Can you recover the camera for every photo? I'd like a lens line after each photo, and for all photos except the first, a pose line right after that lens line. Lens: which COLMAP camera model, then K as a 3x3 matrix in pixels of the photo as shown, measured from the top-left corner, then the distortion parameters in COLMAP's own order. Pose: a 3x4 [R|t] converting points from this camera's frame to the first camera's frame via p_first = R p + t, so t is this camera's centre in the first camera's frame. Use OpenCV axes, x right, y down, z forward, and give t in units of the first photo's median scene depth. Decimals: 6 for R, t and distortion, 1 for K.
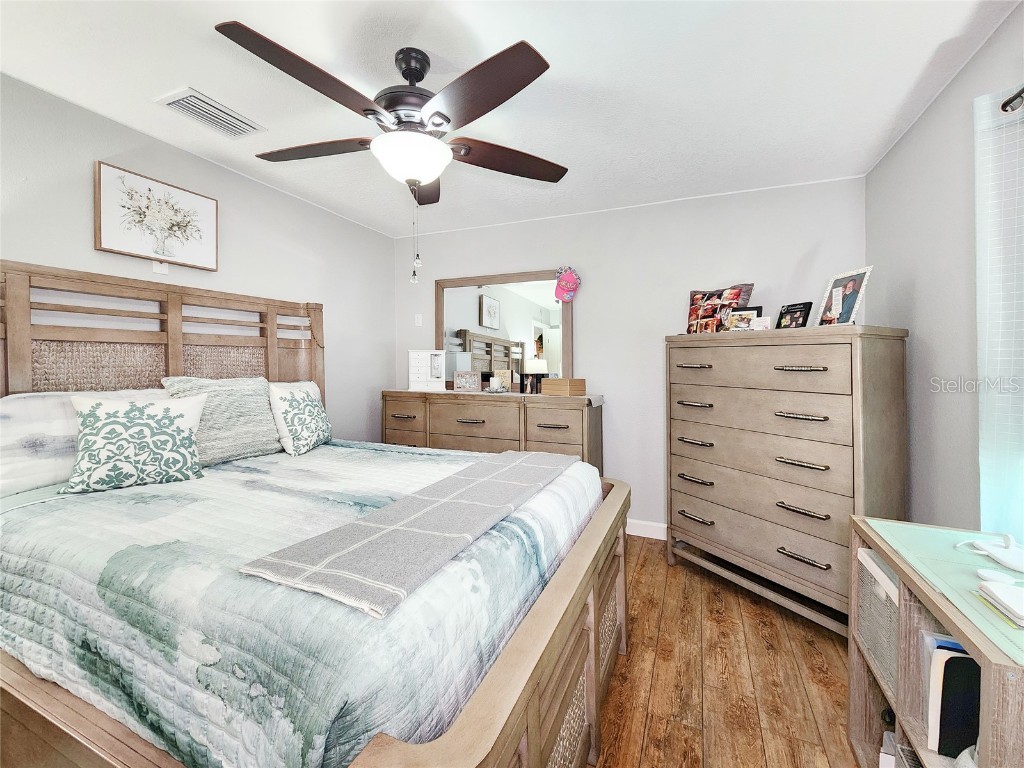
lens RADIAL K [[428.0, 0, 506.1], [0, 428.0, 357.8], [0, 0, 1]] dist [0.001081, -0.000081]
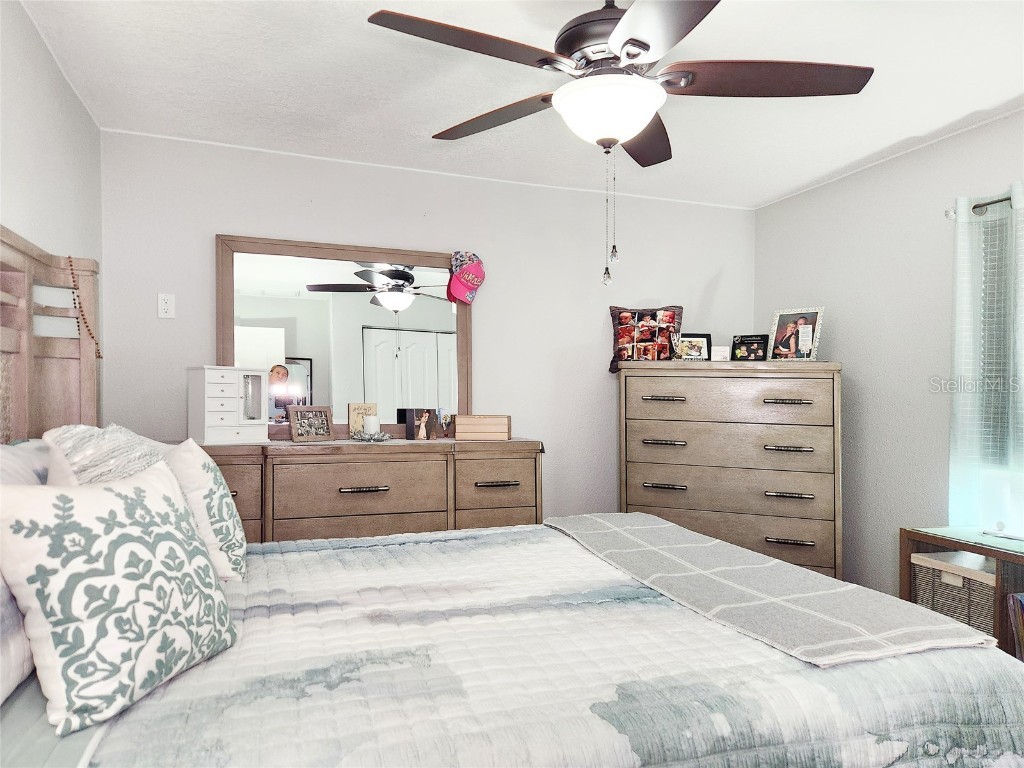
lens RADIAL K [[701.9, 0, 511.6], [0, 701.9, 381.2], [0, 0, 1]] dist [0.025425, -0.011651]
pose [[0.739632, 0.016416, 0.672811, -0.553631], [-0.017910, 0.999829, -0.004706, -0.002652], [-0.672773, -0.008569, 0.739799, 0.121416]]
